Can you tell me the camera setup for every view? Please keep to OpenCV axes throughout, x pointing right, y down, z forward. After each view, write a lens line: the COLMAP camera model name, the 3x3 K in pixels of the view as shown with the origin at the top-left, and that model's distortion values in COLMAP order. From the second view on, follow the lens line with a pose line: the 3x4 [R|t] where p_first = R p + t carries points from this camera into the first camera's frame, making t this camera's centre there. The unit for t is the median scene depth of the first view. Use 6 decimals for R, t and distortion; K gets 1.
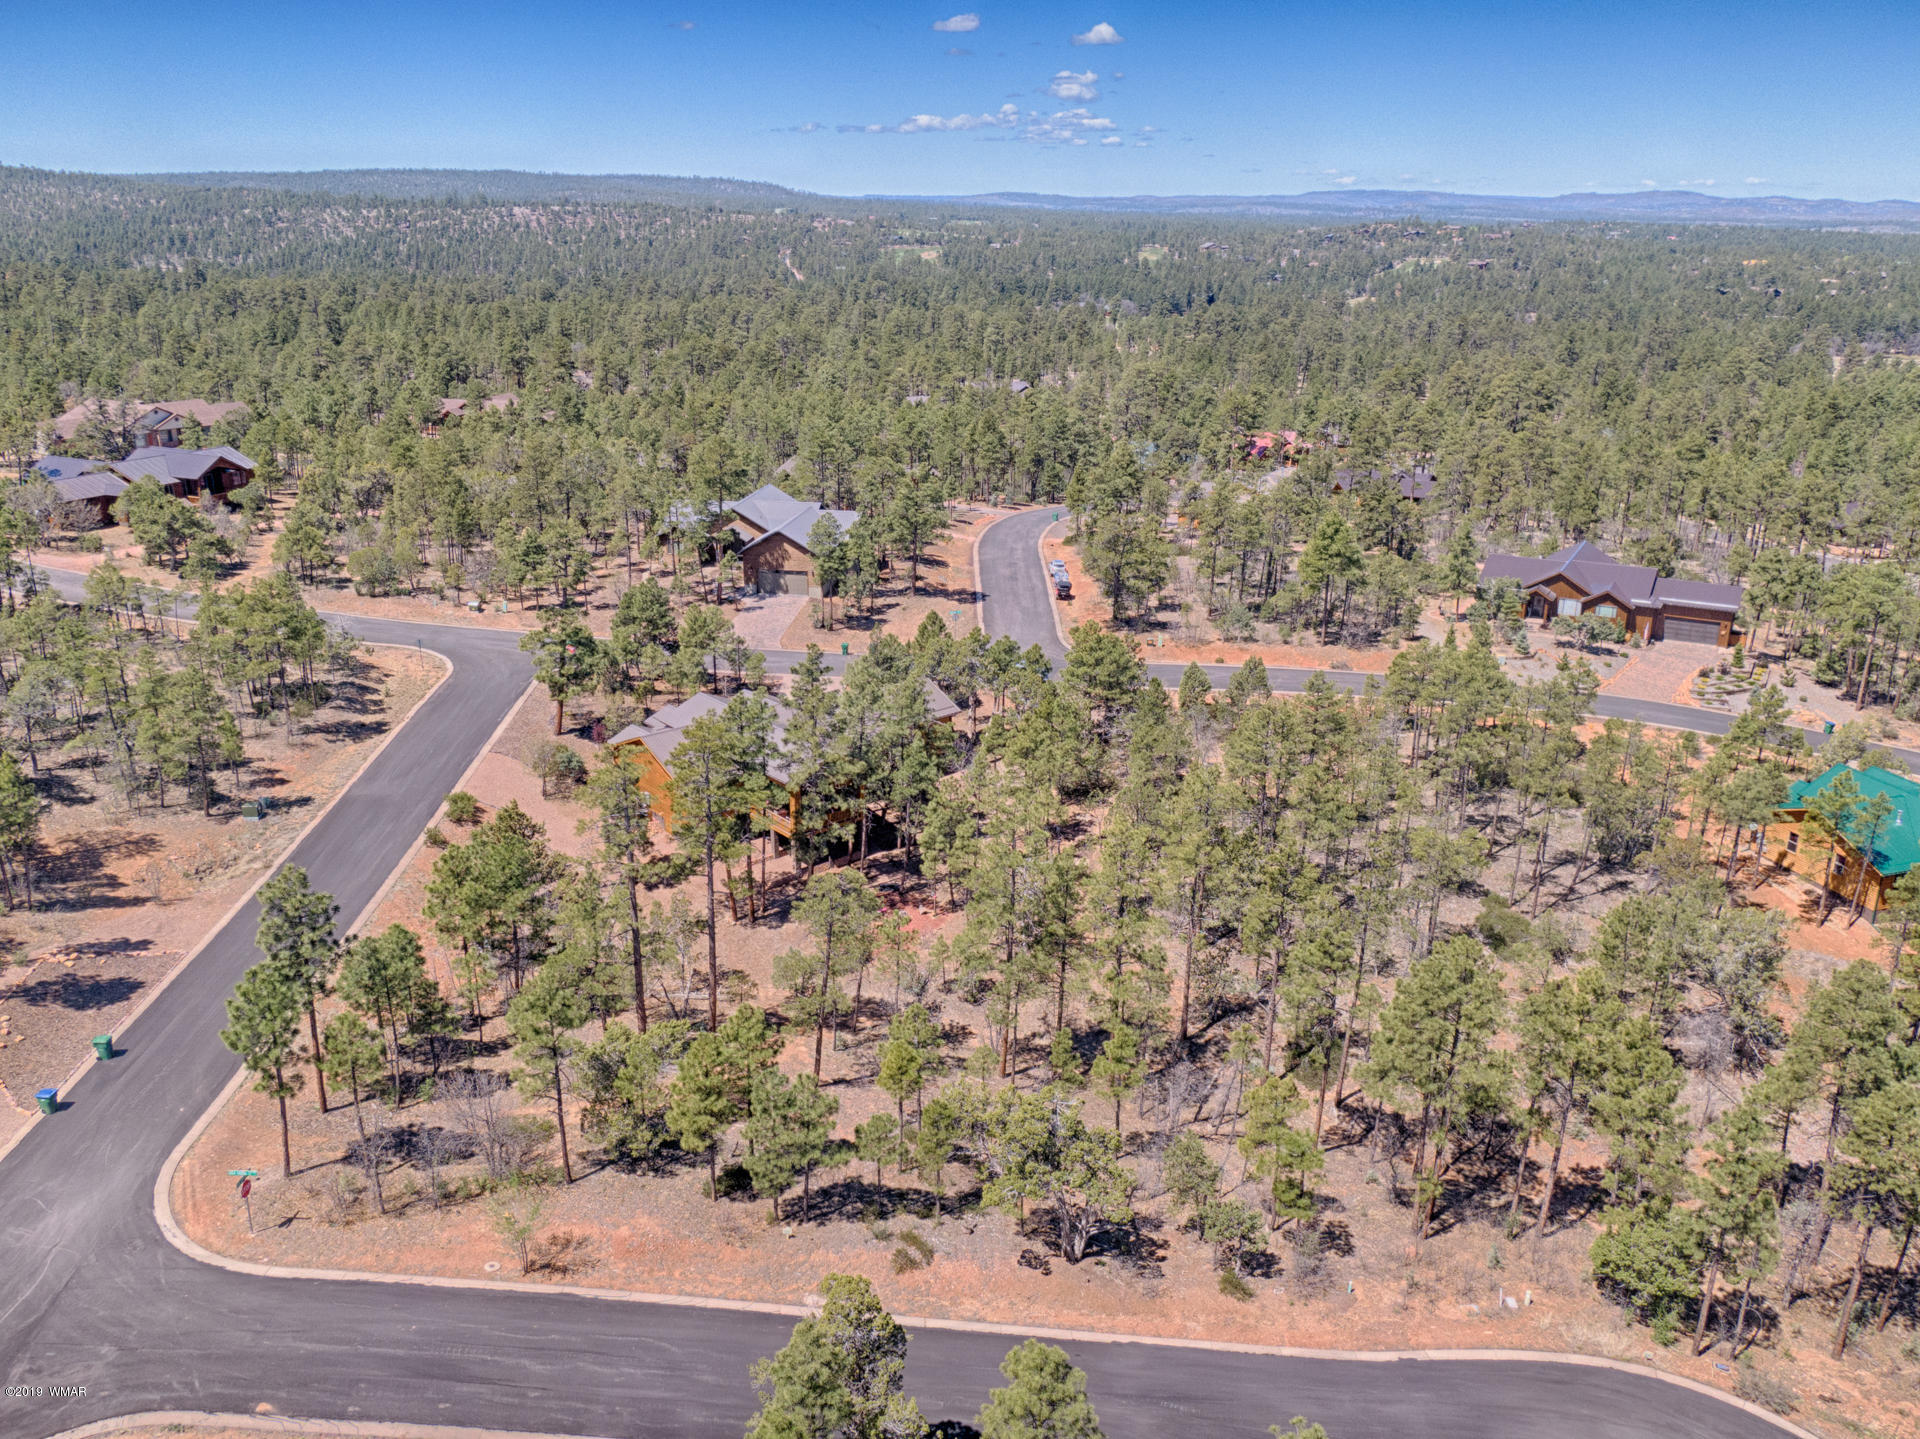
lens RADIAL K [[1563.8, 0, 959.1], [0, 1563.8, 719.8], [0, 0, 1]] dist [-0.002735, -0.000325]
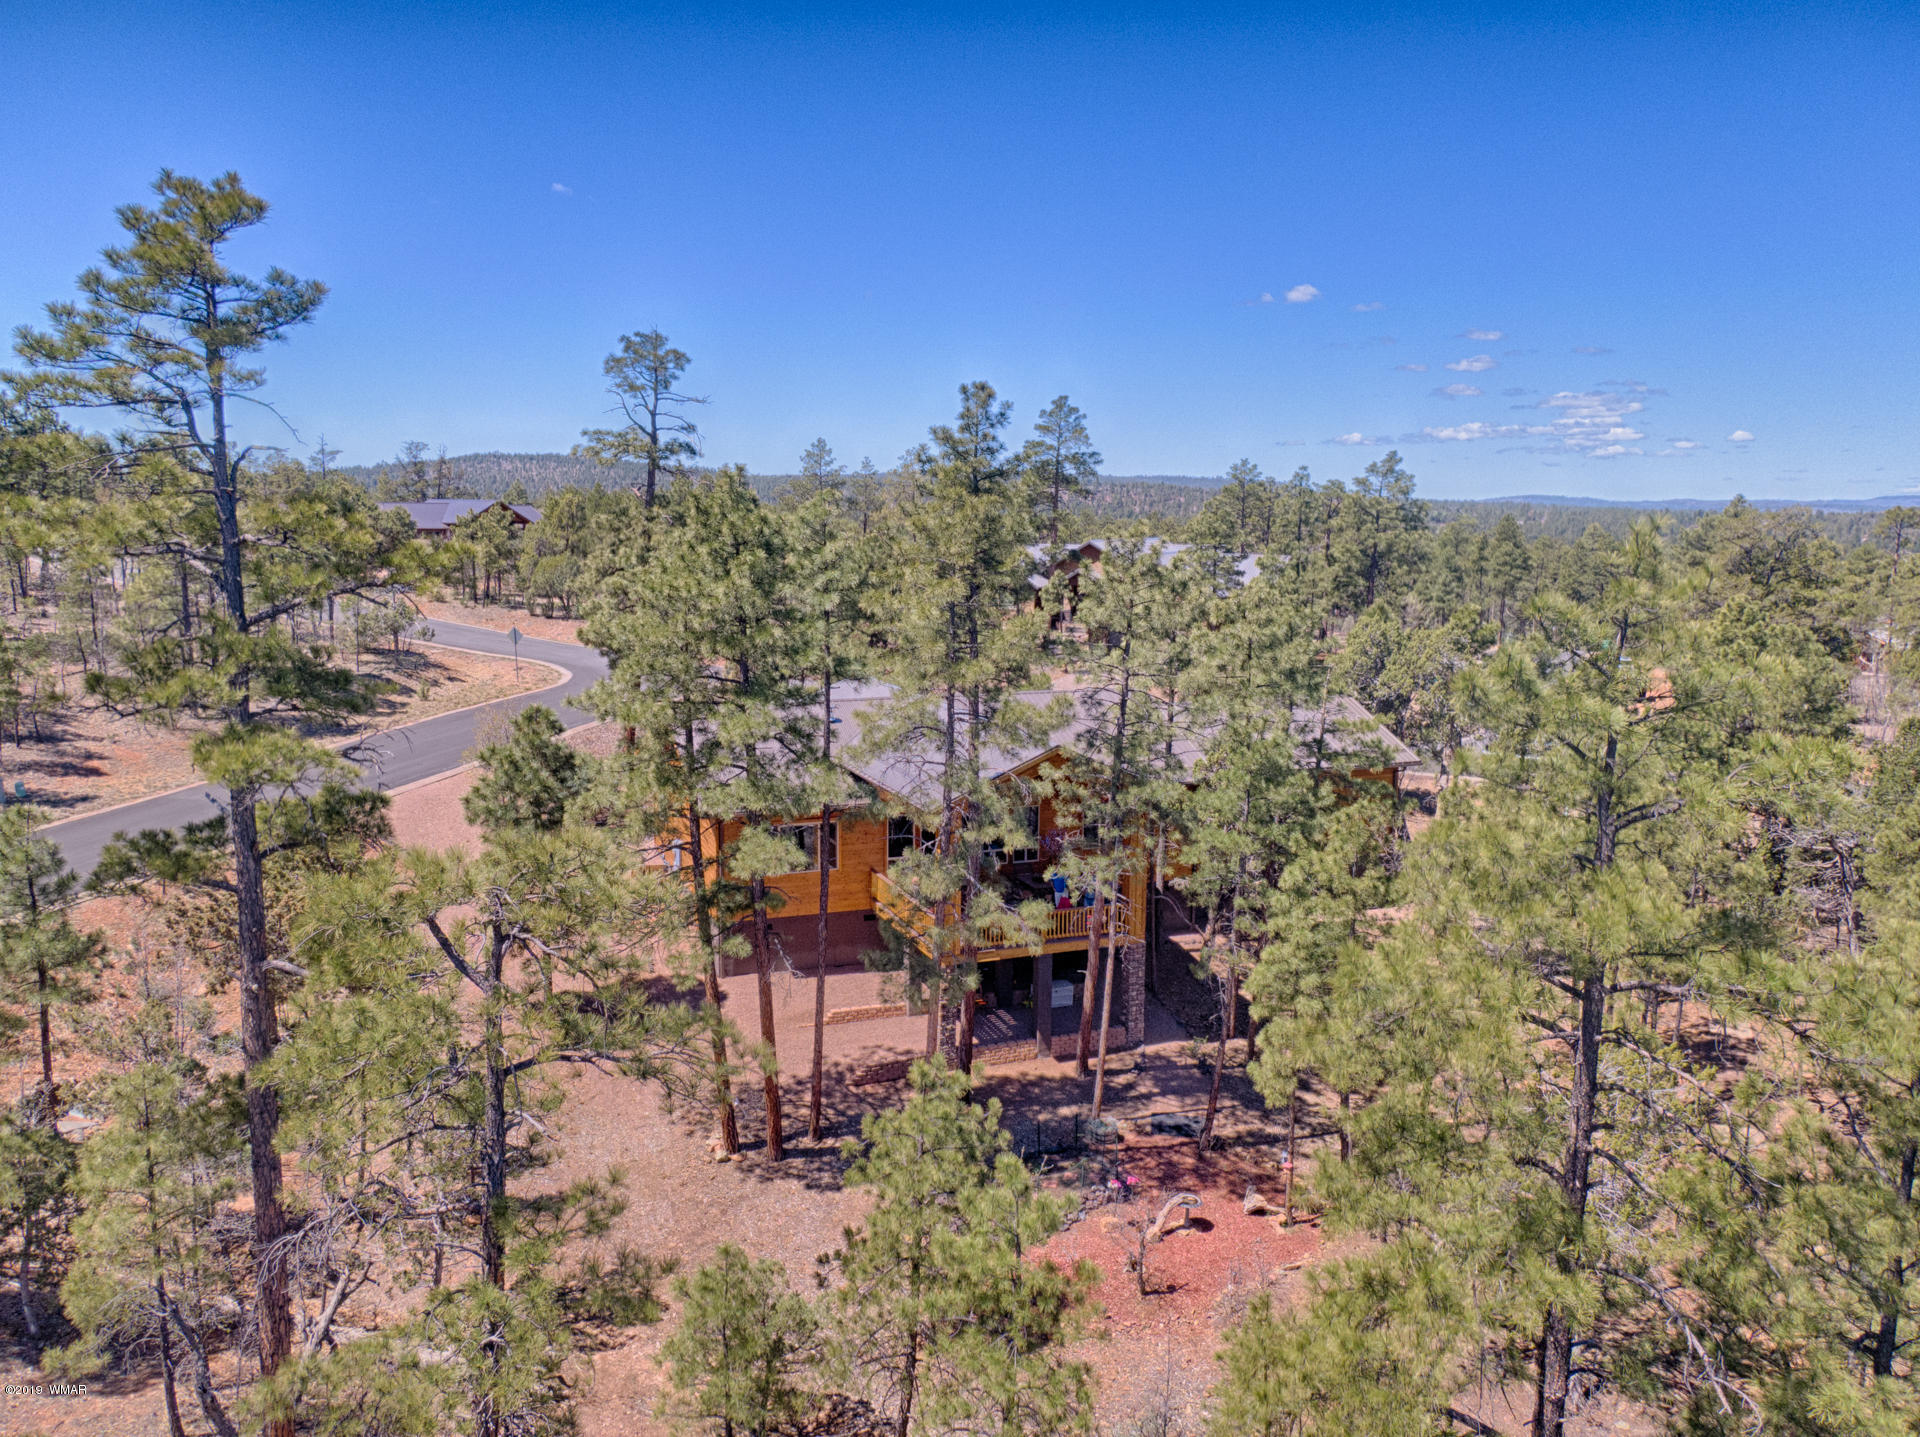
lens RADIAL K [[1541.8, 0, 964.5], [0, 1541.8, 721.9], [0, 0, 1]] dist [-0.002895, 0.000115]
pose [[0.948980, 0.063015, -0.308976, 0.014526], [-0.119085, 0.978890, -0.166113, 0.078585], [0.291986, 0.194432, 0.936451, 0.619975]]
